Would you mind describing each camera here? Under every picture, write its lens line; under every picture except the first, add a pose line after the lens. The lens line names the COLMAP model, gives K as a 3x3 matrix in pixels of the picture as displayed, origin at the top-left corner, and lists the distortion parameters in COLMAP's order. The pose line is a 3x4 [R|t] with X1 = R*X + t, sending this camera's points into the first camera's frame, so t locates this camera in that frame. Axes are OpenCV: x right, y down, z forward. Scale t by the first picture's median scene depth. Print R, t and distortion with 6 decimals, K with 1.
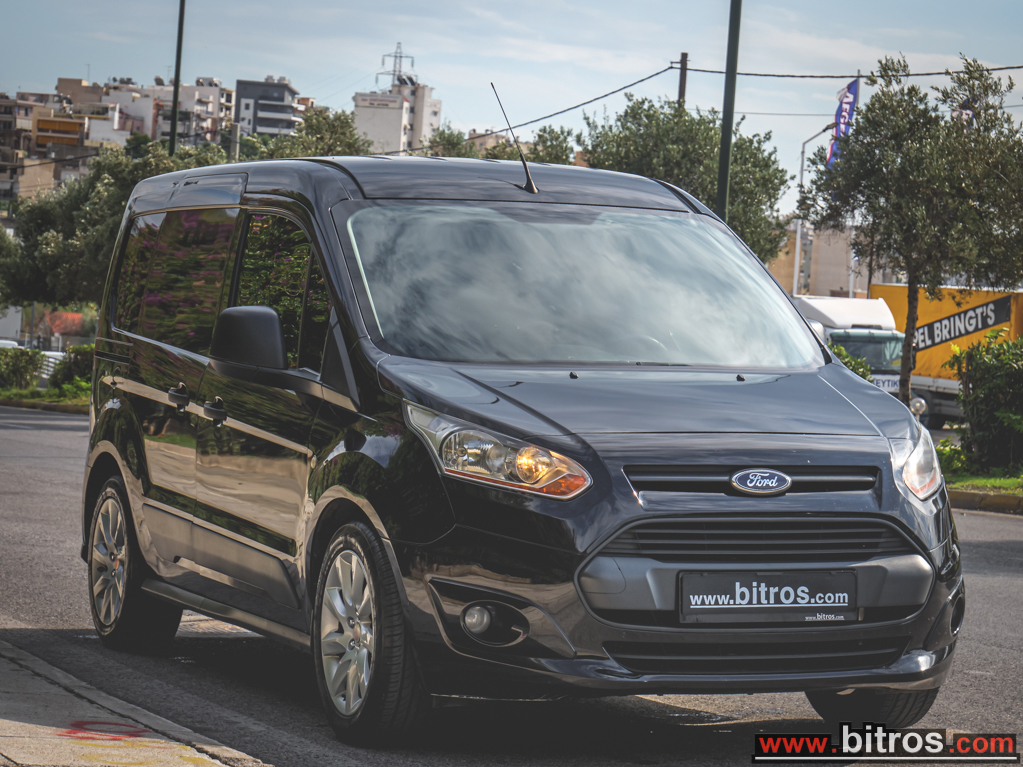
lens RADIAL K [[2846.5, 0, 508.2], [0, 2846.5, 378.4], [0, 0, 1]] dist [0.072522, 0.000000]
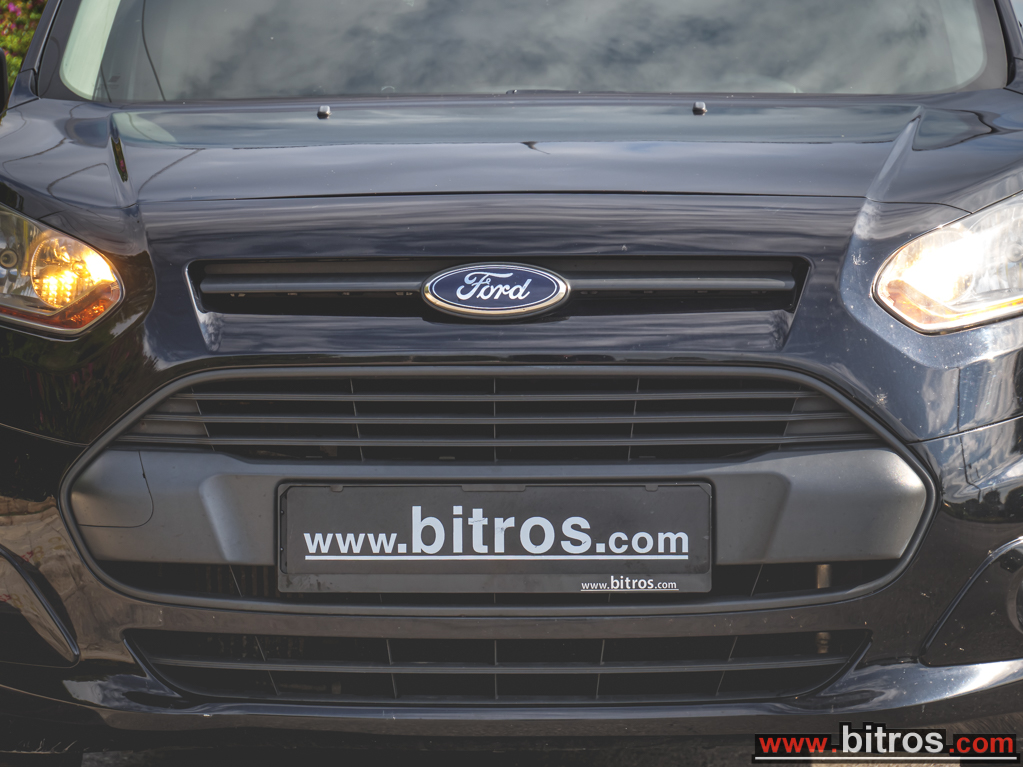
lens RADIAL K [[3601.2, 0, 511.6], [0, 3601.2, 381.7], [0, 0, 1]] dist [0.055008, 0.000000]
pose [[0.914102, -0.019106, -0.405034, 0.320078], [0.019486, 0.999805, -0.003185, 0.051744], [0.405015, -0.004981, 0.914296, 0.456309]]
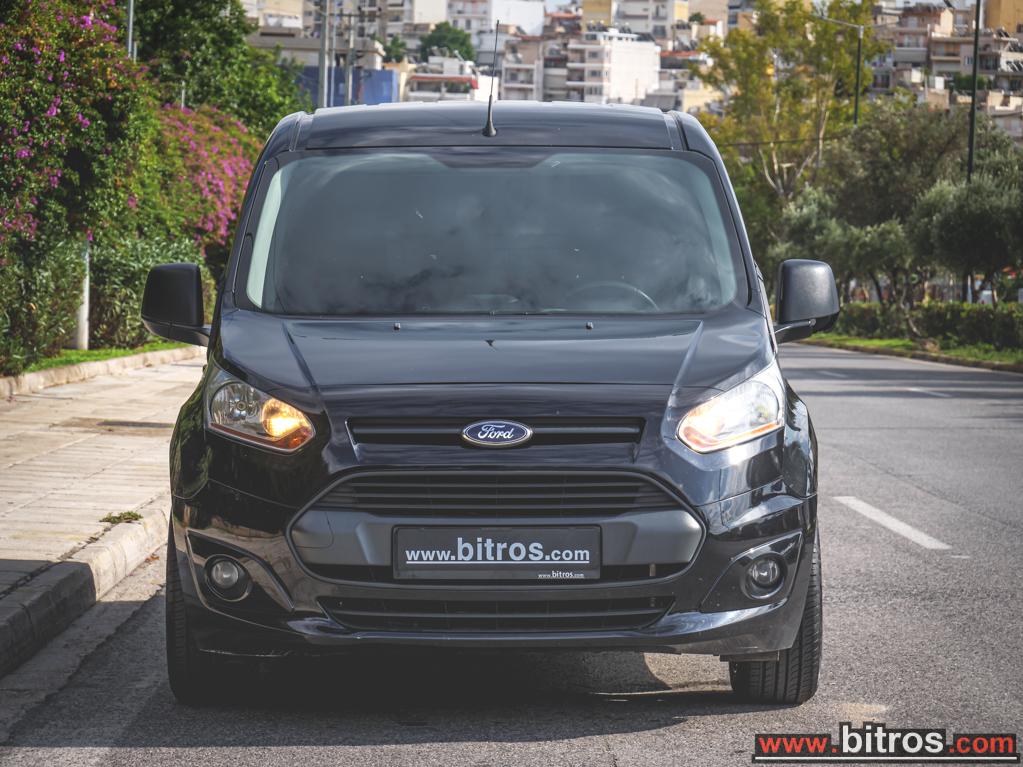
lens RADIAL K [[3304.9, 0, 512.2], [0, 3304.9, 384.2], [0, 0, 1]] dist [0.006033, 0.000000]
pose [[0.936562, -0.011531, -0.350311, 0.473877], [0.016376, 0.999807, 0.010871, 0.007330], [0.350118, -0.015918, 0.936570, -0.042025]]
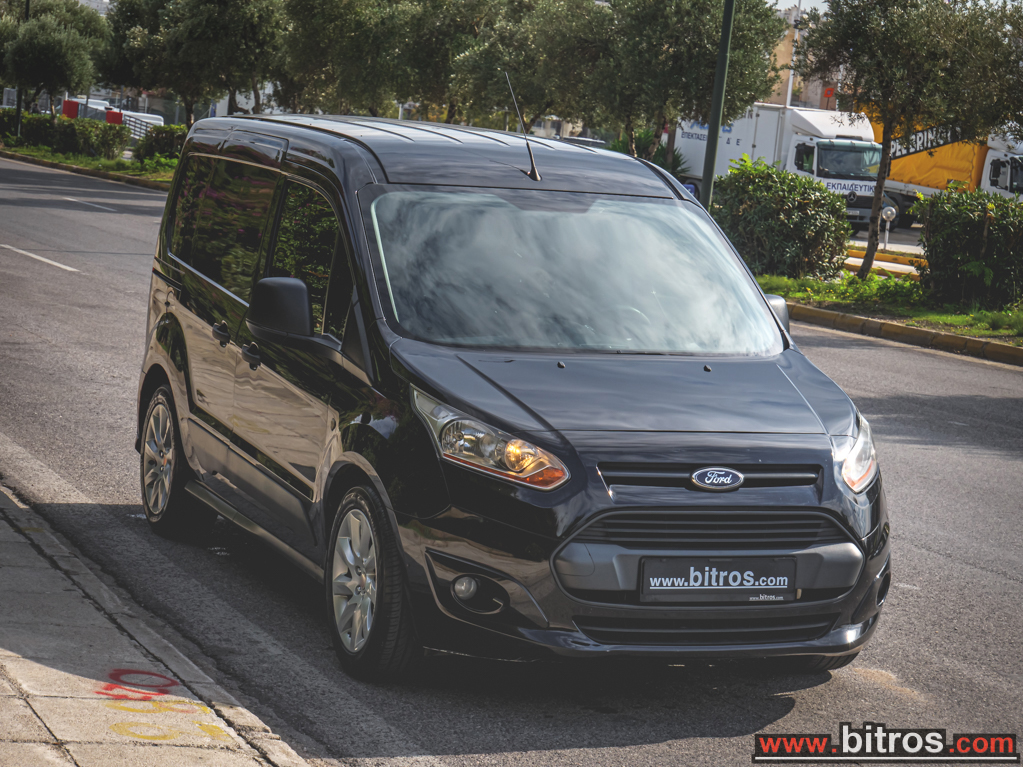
lens RADIAL K [[2475.9, 0, 512.0], [0, 2475.9, 390.1], [0, 0, 1]] dist [0.057493, 0.000000]
pose [[0.998957, 0.045340, -0.005344, 0.009483], [-0.044627, 0.994461, 0.095166, -0.088597], [0.009629, -0.094828, 0.995447, 0.008203]]
